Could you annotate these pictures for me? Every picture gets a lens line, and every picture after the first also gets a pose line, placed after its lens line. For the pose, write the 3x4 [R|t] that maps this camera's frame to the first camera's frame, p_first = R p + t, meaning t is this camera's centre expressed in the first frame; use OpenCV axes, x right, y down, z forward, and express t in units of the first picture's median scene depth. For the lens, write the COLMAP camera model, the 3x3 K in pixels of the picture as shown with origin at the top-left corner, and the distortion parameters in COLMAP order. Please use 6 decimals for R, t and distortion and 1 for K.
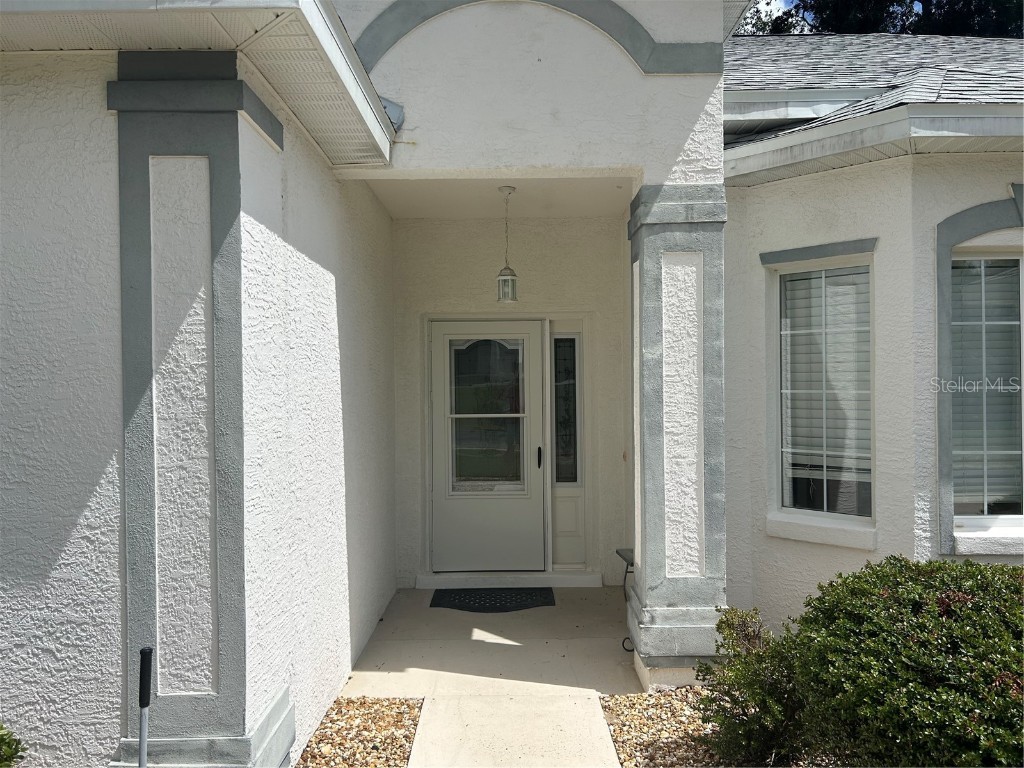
lens RADIAL K [[768.5, 0, 510.4], [0, 768.5, 383.3], [0, 0, 1]] dist [0.060399, -0.071423]
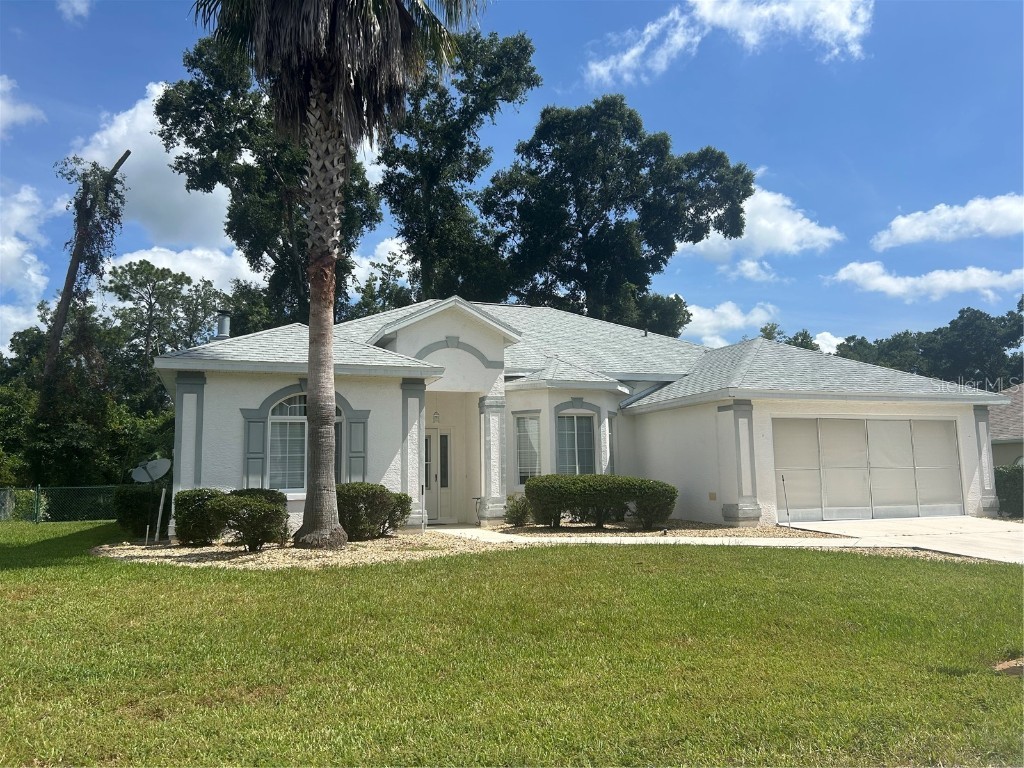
lens RADIAL K [[768.5, 0, 511.1], [0, 768.5, 384.5], [0, 0, 1]] dist [0.060399, -0.071423]
pose [[0.935431, 0.035804, 0.351691, -1.042452], [0.010111, 0.991741, -0.127857, 0.181825], [-0.353364, 0.123158, 0.927343, -2.578618]]
